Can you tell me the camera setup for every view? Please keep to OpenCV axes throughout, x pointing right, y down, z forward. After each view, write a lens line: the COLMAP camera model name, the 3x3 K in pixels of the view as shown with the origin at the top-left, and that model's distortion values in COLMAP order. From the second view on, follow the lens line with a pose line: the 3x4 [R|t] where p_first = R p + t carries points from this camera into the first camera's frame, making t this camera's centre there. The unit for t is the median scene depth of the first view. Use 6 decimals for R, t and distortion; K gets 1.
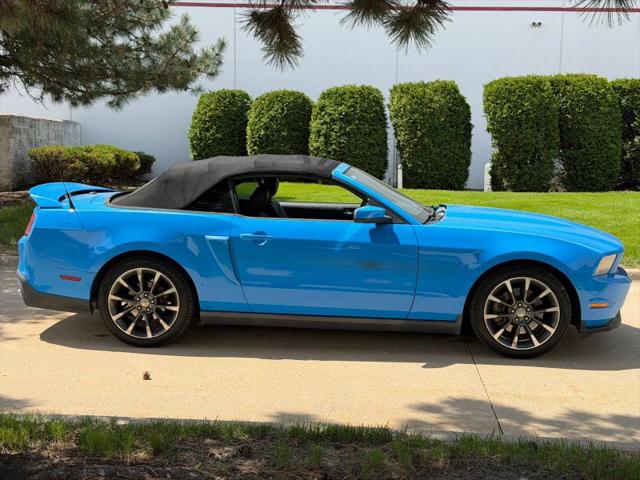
lens RADIAL K [[873.0, 0, 320.0], [0, 873.0, 240.0], [0, 0, 1]] dist [0.175693, -0.423088]
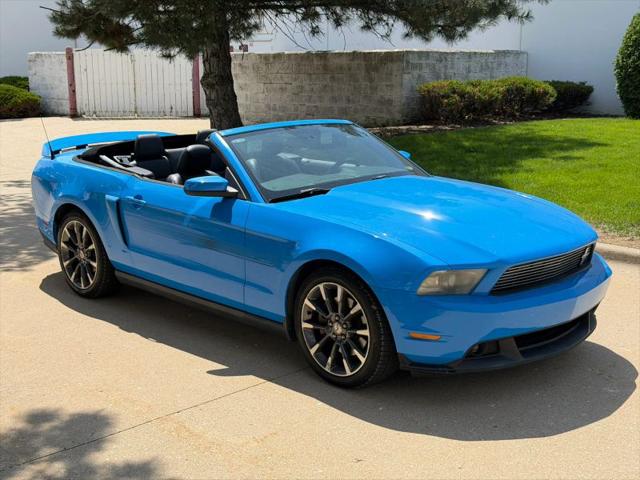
lens RADIAL K [[873.0, 0, 320.0], [0, 873.0, 240.0], [0, 0, 1]] dist [0.175693, -0.423088]
pose [[0.749943, 0.112527, -0.651861, 0.334185], [-0.054380, 0.992577, 0.108780, -0.036018], [0.659263, -0.046130, 0.750496, 0.198247]]
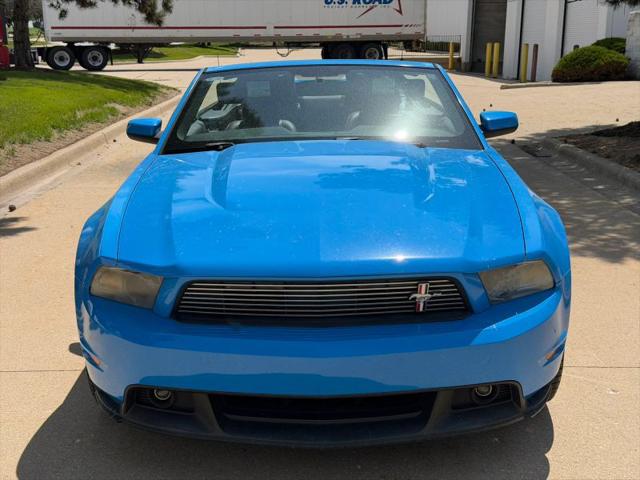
lens RADIAL K [[873.0, 0, 320.0], [0, 873.0, 240.0], [0, 0, 1]] dist [0.175693, -0.423088]
pose [[0.068769, 0.208076, -0.975692, 0.373653], [-0.095754, 0.974869, 0.201152, -0.047182], [0.993027, 0.079594, 0.086965, 0.510670]]
